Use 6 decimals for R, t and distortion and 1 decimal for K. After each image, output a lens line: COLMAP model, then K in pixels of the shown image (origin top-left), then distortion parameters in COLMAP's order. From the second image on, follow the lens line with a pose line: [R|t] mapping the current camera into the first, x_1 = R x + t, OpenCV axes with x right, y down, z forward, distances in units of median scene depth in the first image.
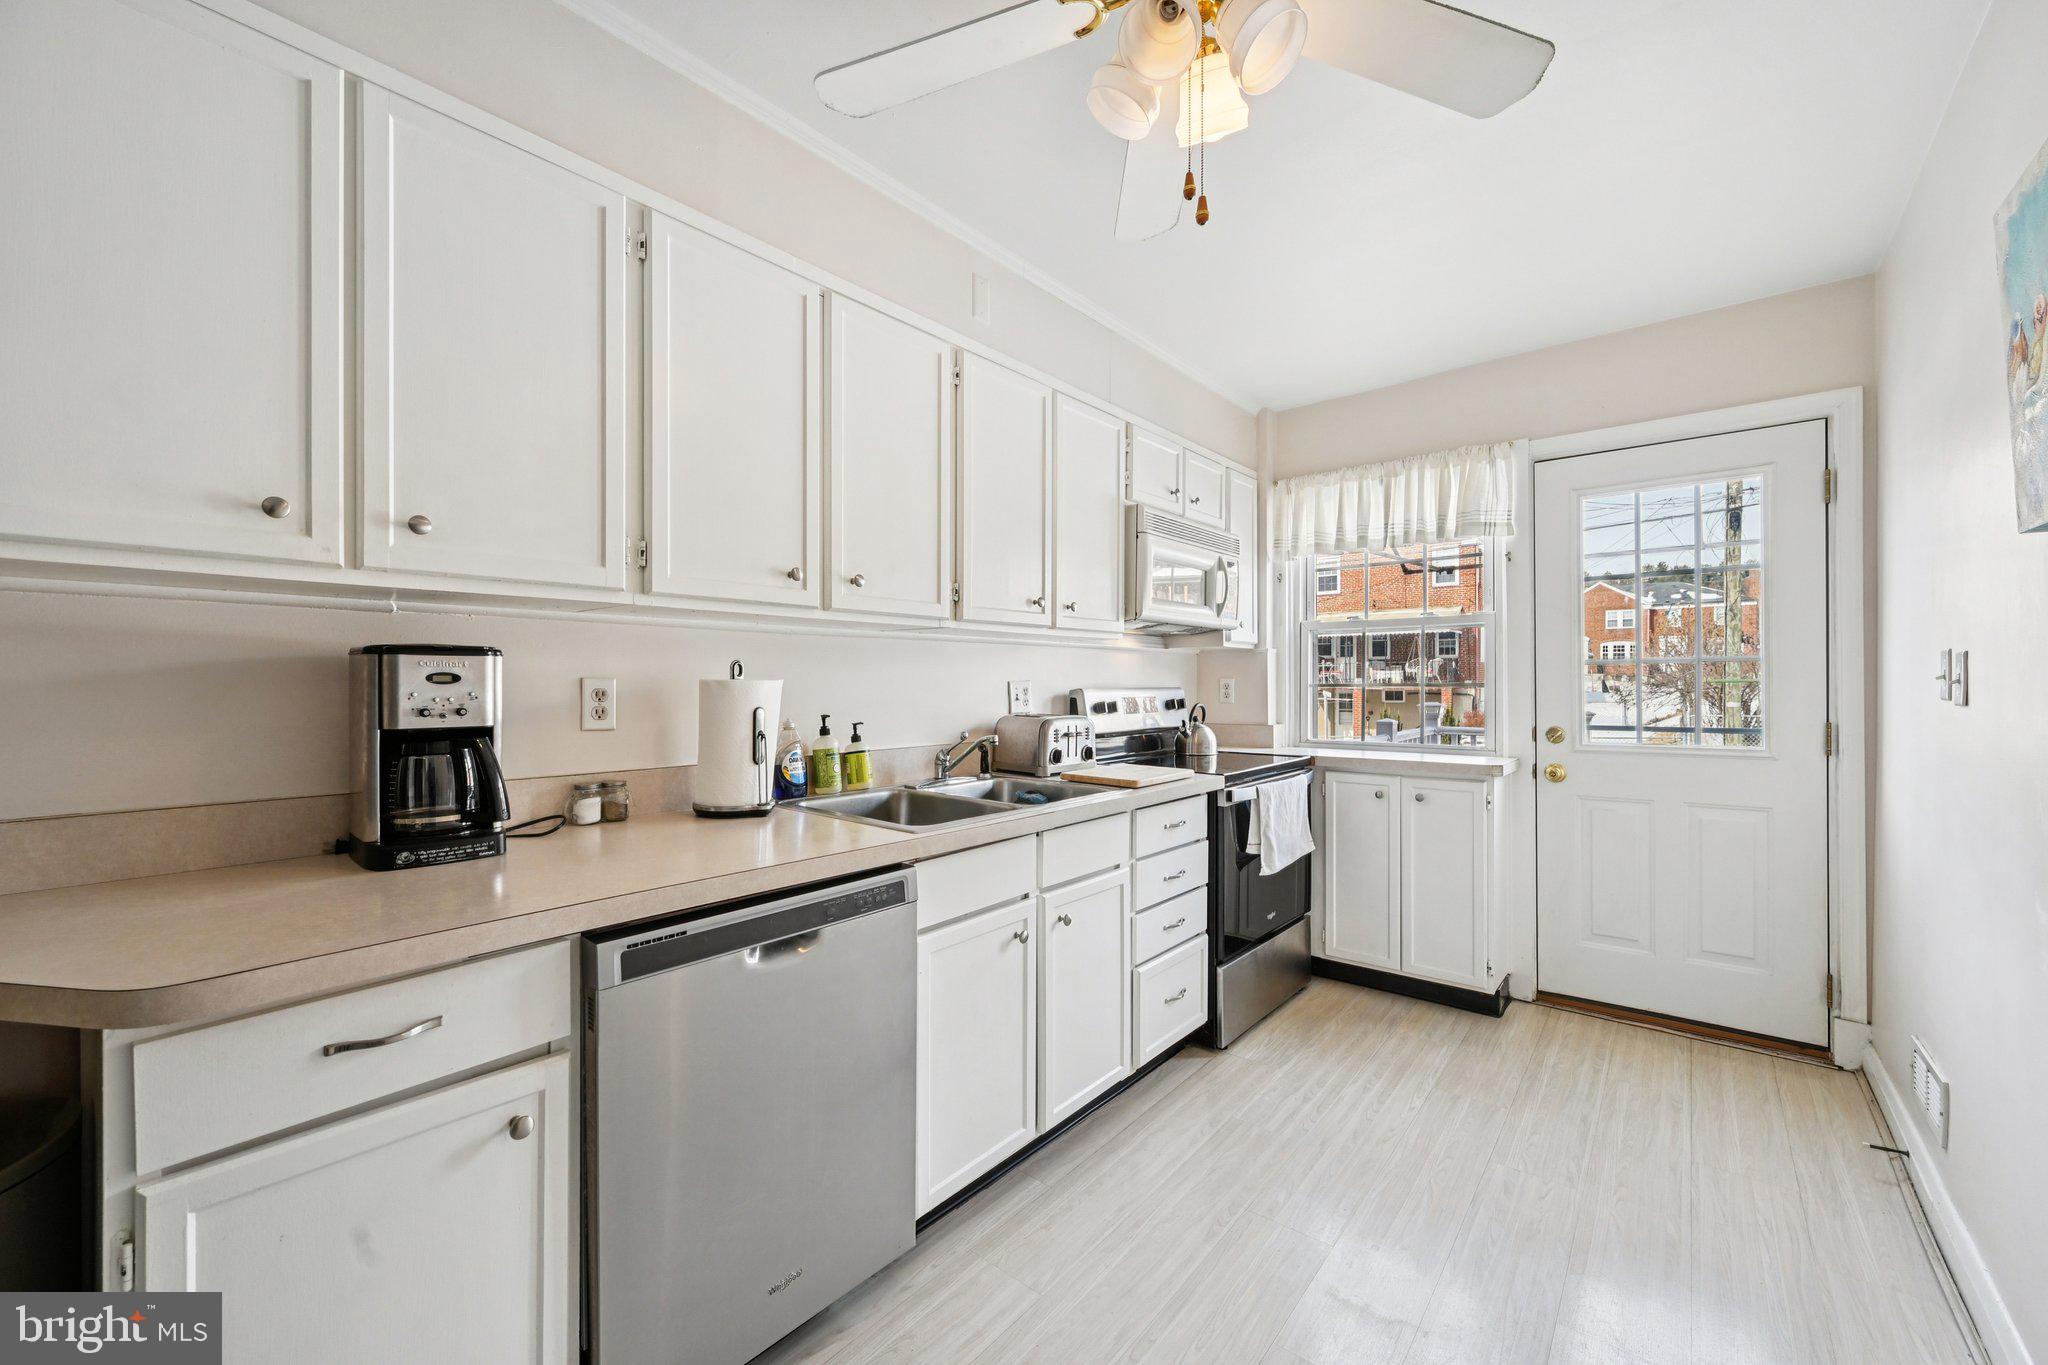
lens RADIAL K [[802.5, 0, 1034.8], [0, 802.5, 684.4], [0, 0, 1]] dist [-0.001031, -0.000729]
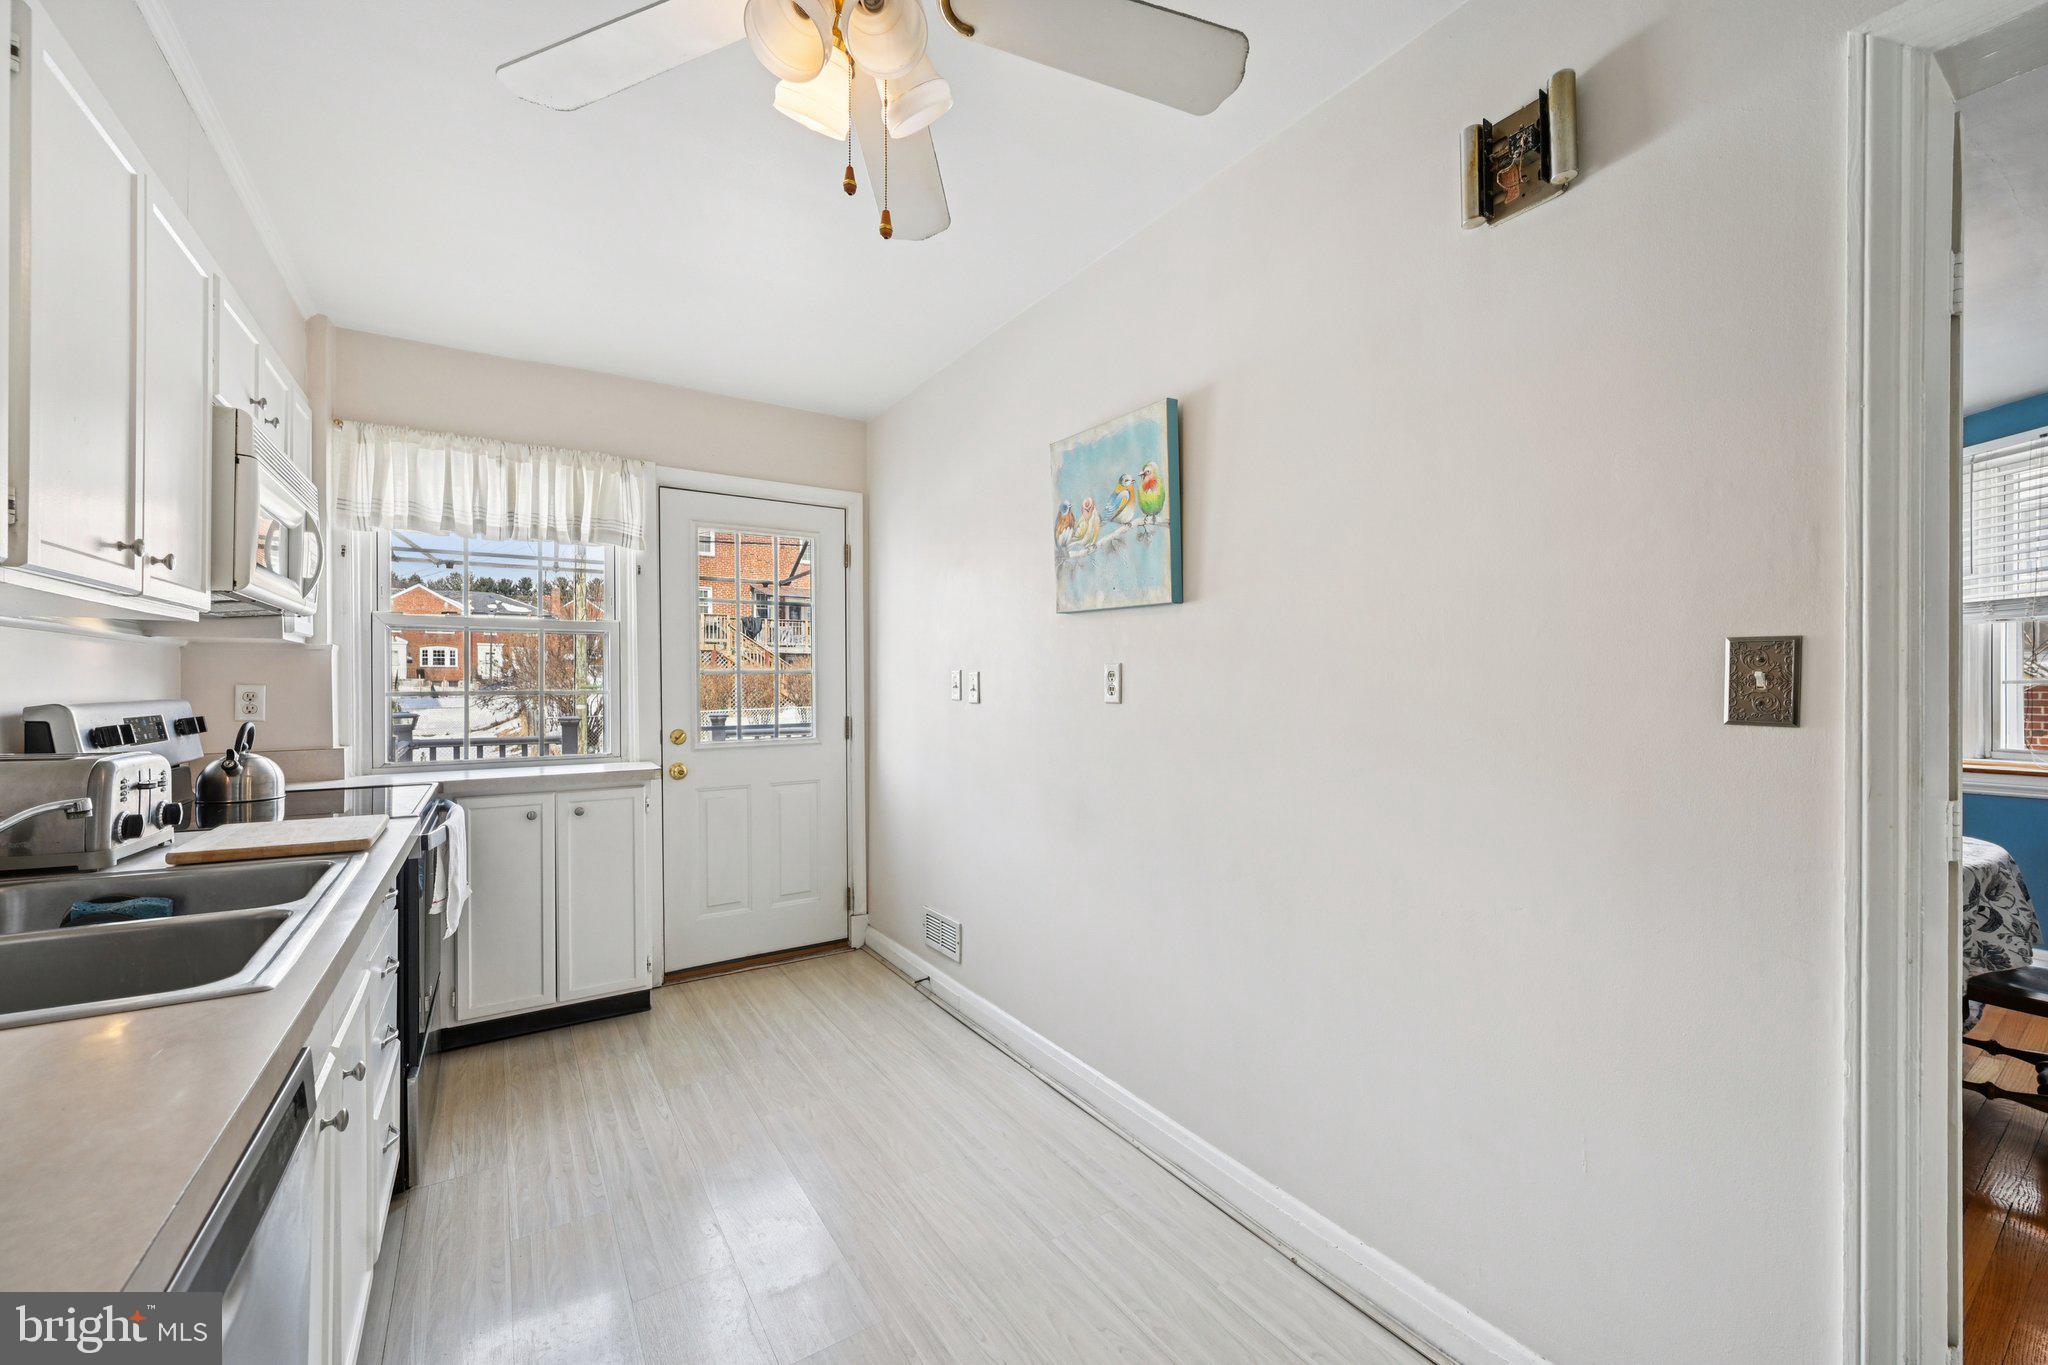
lens RADIAL K [[802.5, 0, 1035.4], [0, 802.5, 682.0], [0, 0, 1]] dist [-0.001031, -0.000729]
pose [[0.292470, 0.005873, 0.956257, -0.270748], [0.003441, 0.999968, -0.007194, -0.003434], [-0.956269, 0.005395, 0.292440, 0.203841]]
